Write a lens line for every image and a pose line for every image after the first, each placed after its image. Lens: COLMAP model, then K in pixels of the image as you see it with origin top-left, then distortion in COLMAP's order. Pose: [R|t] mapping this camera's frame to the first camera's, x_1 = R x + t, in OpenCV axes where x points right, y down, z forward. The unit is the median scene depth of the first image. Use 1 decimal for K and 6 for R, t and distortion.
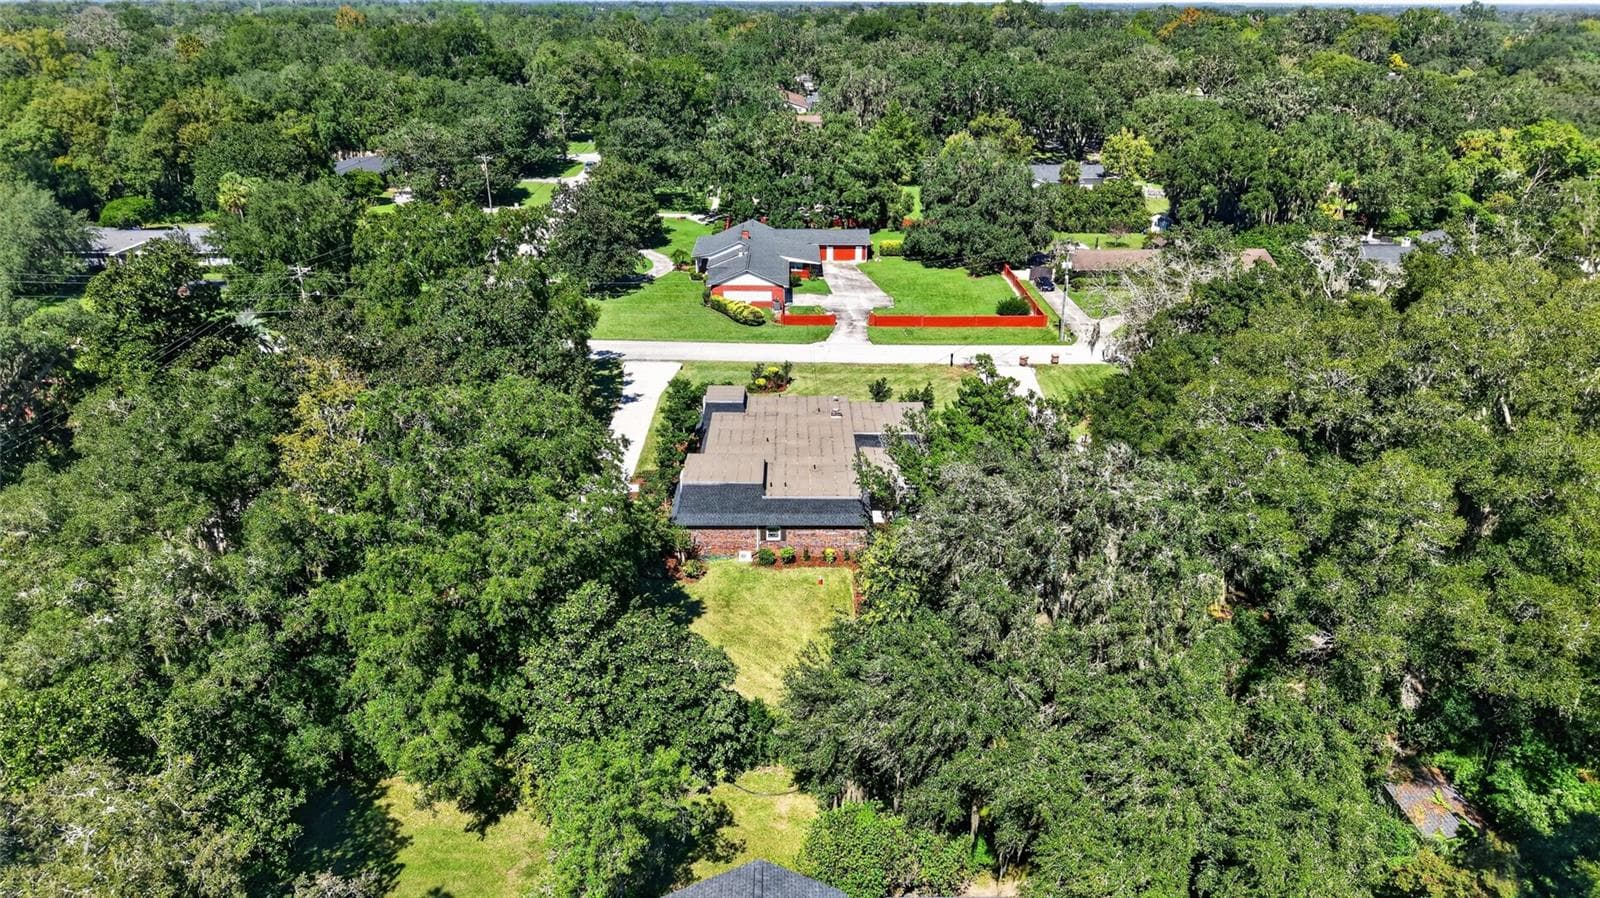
lens RADIAL K [[1078.0, 0, 808.4], [0, 1078.0, 451.3], [0, 0, 1]] dist [0.030291, -0.033044]
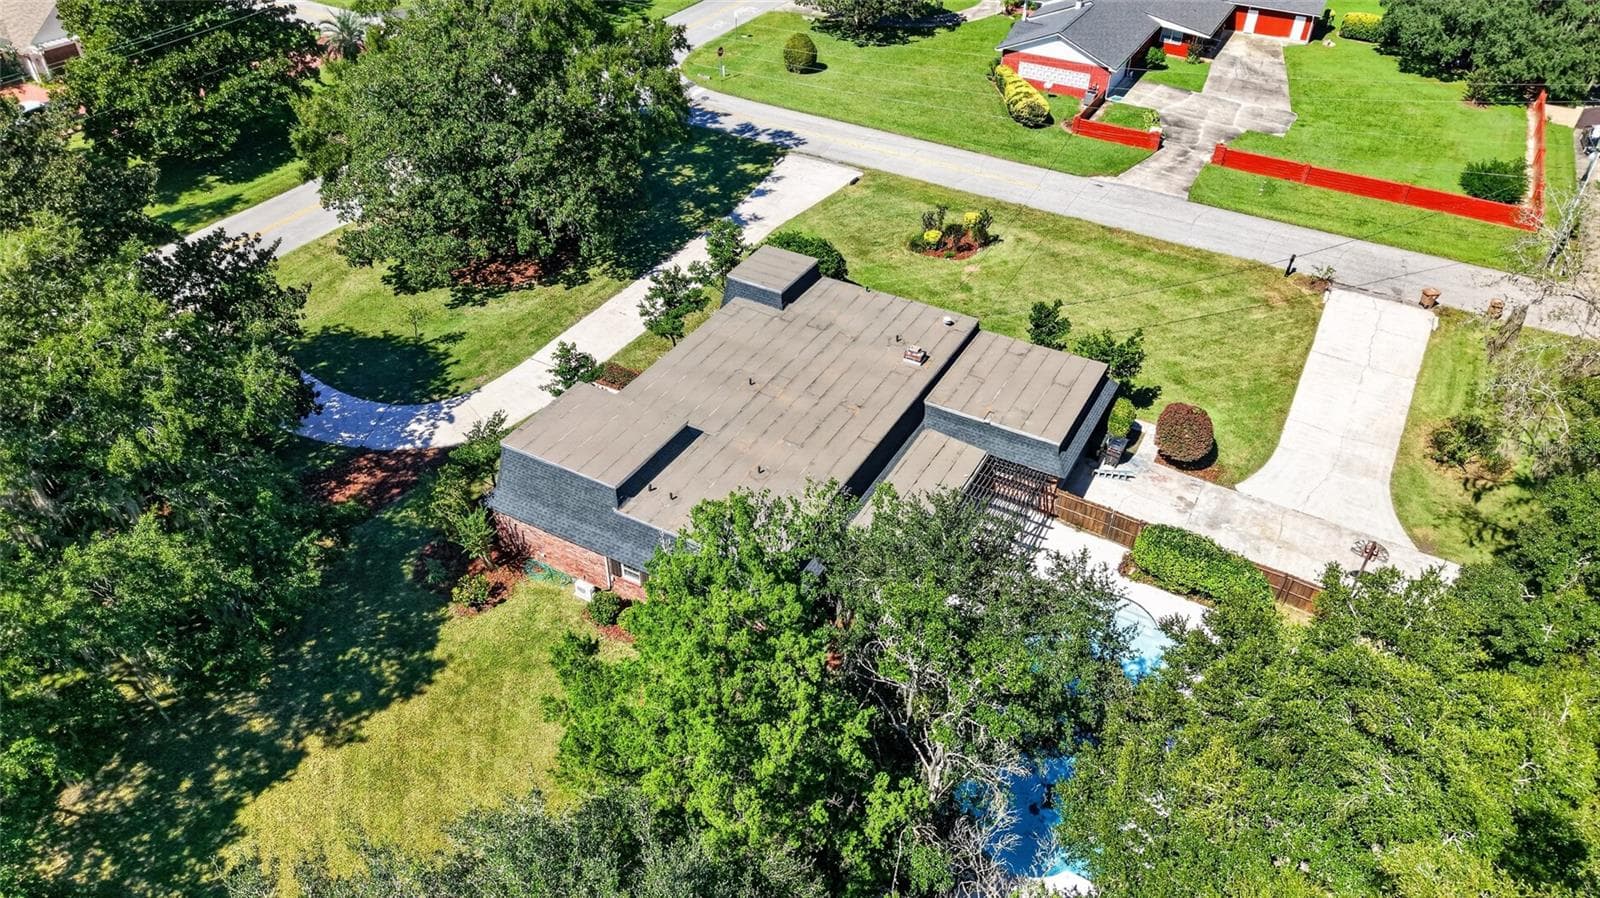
lens RADIAL K [[1078.0, 0, 808.4], [0, 1078.0, 451.3], [0, 0, 1]] dist [0.030291, -0.033044]
pose [[0.871955, 0.311253, -0.377910, 0.119668], [-0.206133, 0.933543, 0.293269, -0.082242], [0.444076, -0.177818, 0.878167, 0.278025]]
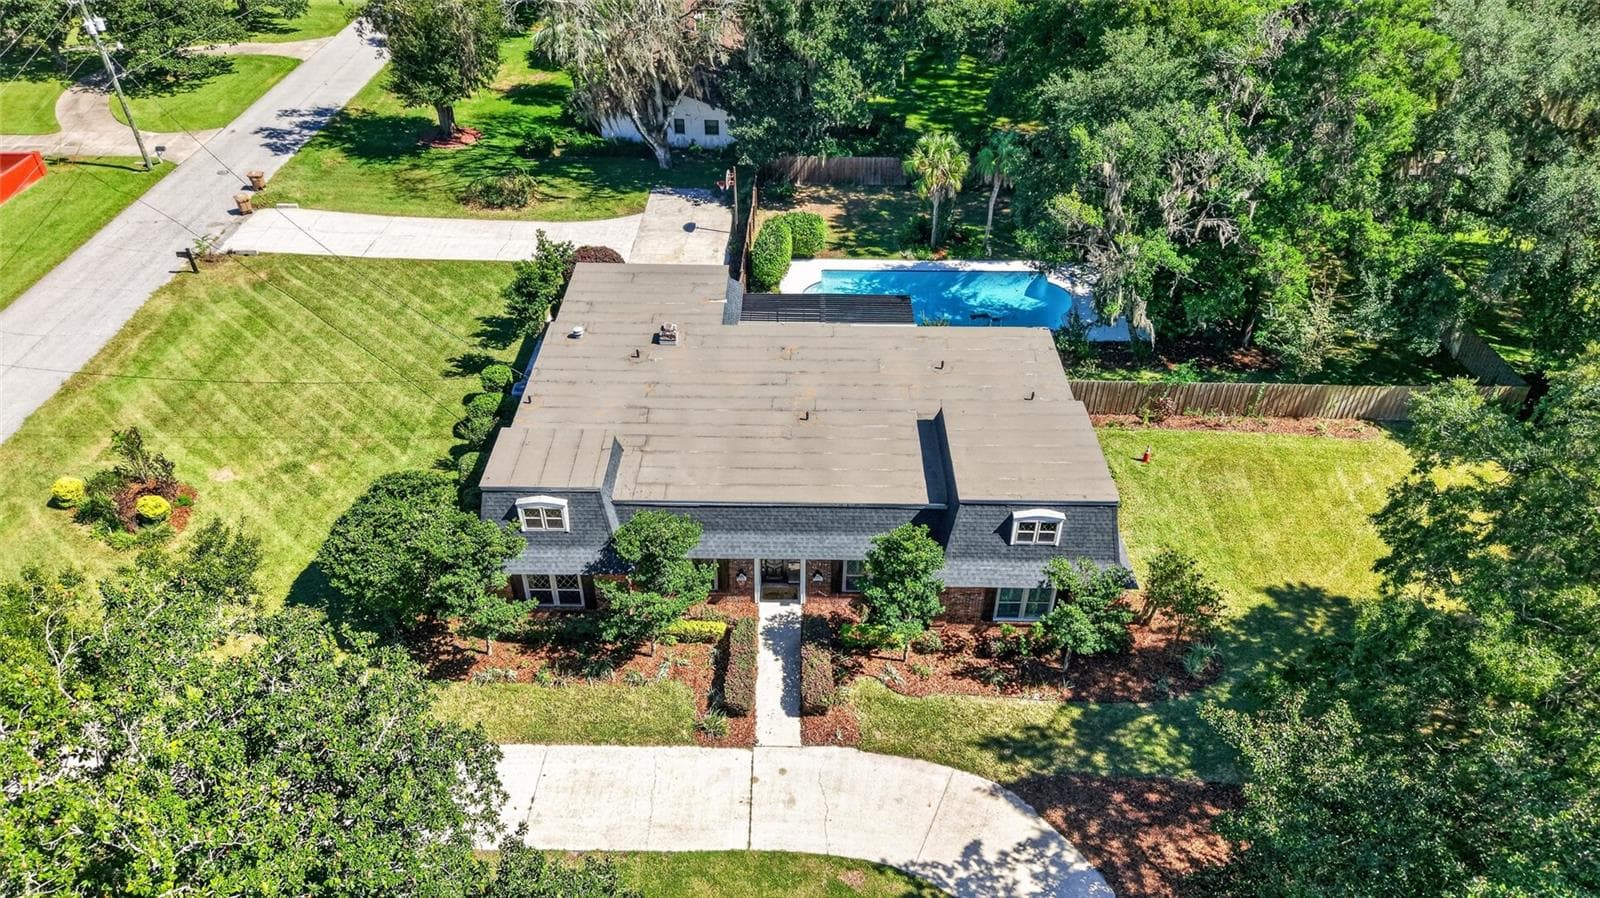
lens RADIAL K [[1087.1, 0, 781.5], [0, 1087.1, 452.0], [0, 0, 1]] dist [0.001555, -0.000766]
pose [[0.030447, -0.601113, 0.798584, -0.226986], [0.382259, 0.745222, 0.546372, -0.141201], [-0.923553, 0.288631, 0.252471, 0.492687]]
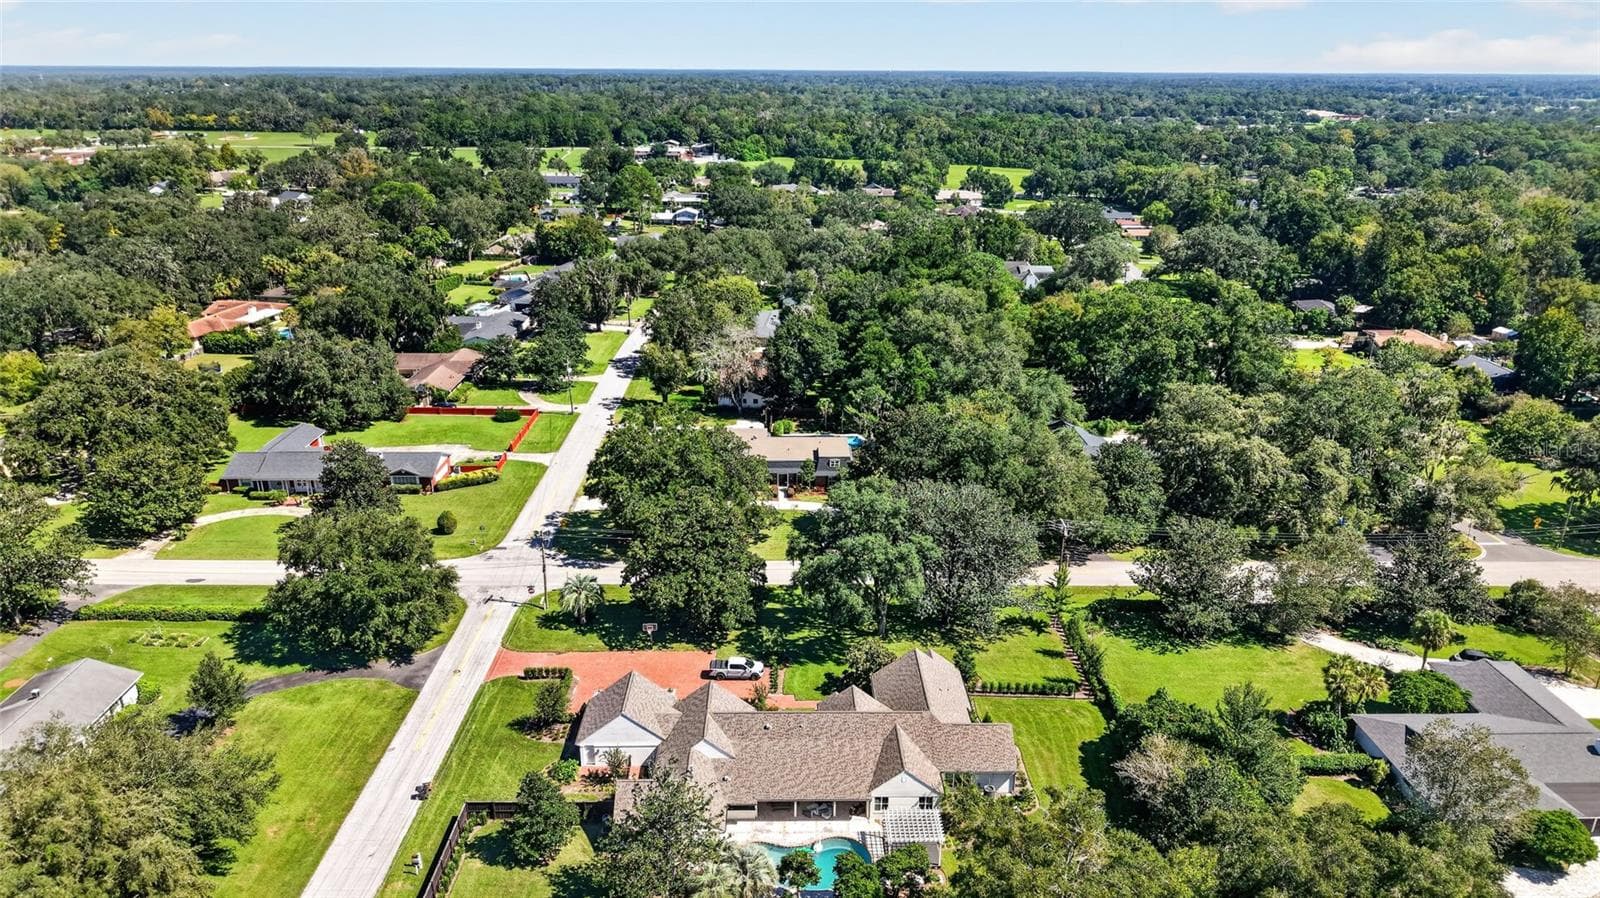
lens RADIAL K [[1078.0, 0, 808.4], [0, 1078.0, 451.3], [0, 0, 1]] dist [0.030291, -0.033044]
pose [[-0.010441, -0.337726, 0.941187, -1.096134], [0.377939, 0.870086, 0.316405, -0.357705], [-0.925772, 0.359014, 0.118555, 0.394287]]
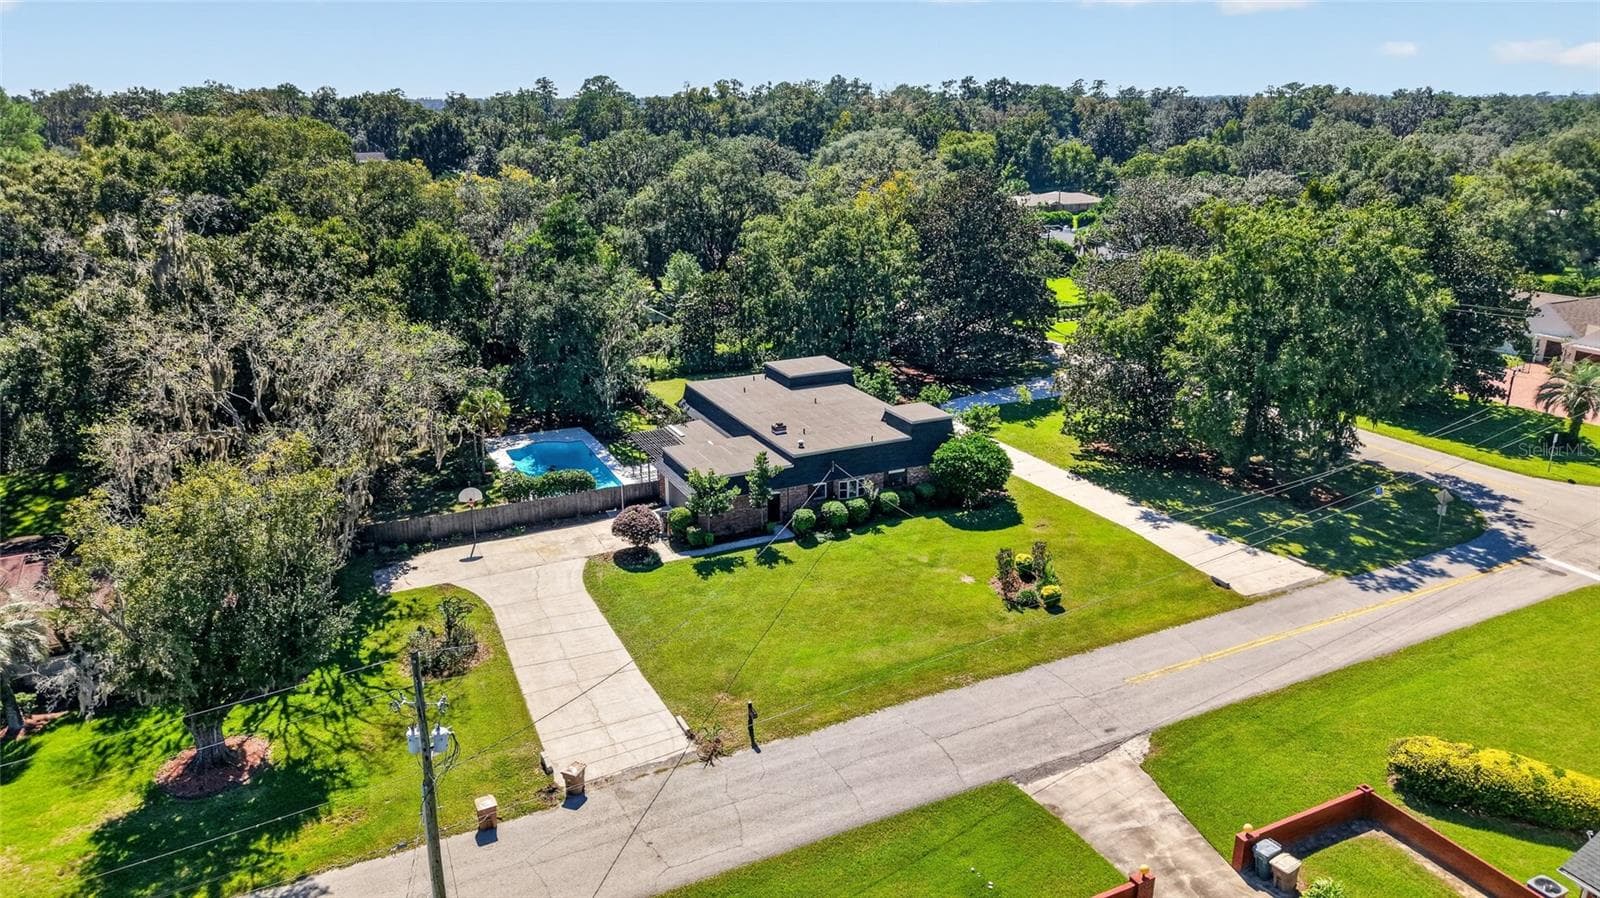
lens RADIAL K [[1078.0, 0, 808.4], [0, 1078.0, 451.3], [0, 0, 1]] dist [0.030291, -0.033044]
pose [[-0.905078, 0.130967, -0.404576, 0.198409], [-0.164168, 0.770026, 0.616529, -0.308716], [0.392279, 0.624426, -0.675433, 0.916264]]
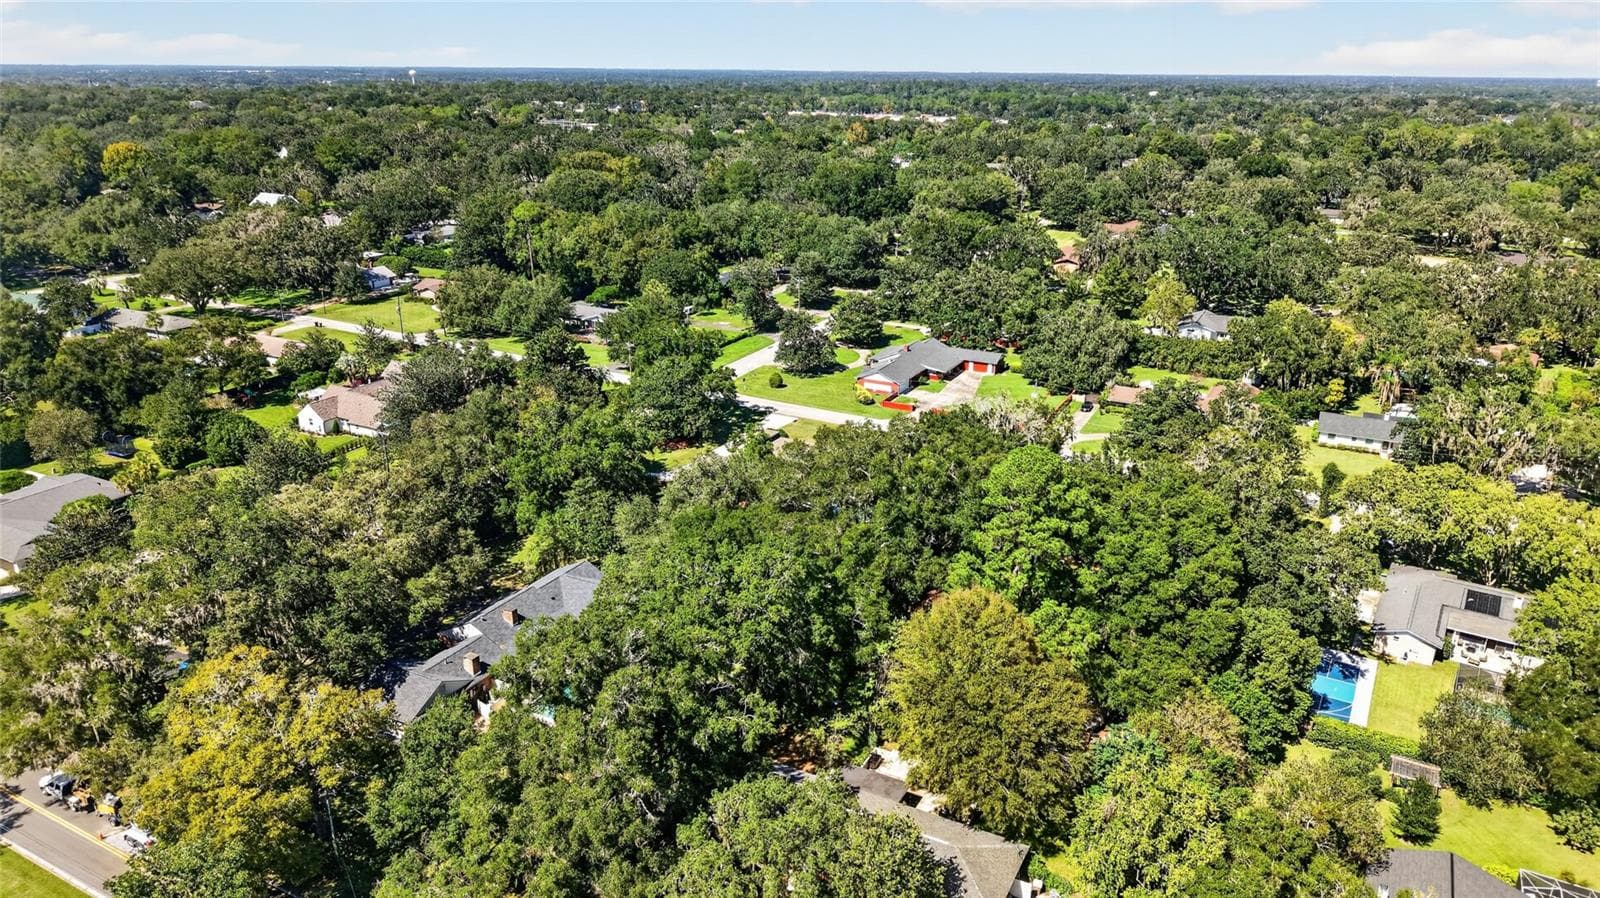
lens RADIAL K [[1078.0, 0, 808.4], [0, 1078.0, 451.3], [0, 0, 1]] dist [0.030291, -0.033044]
pose [[0.880203, 0.163156, -0.445672, 0.529173], [-0.189447, 0.981780, -0.014739, -0.003359], [0.435147, 0.097404, 0.895075, -0.443077]]
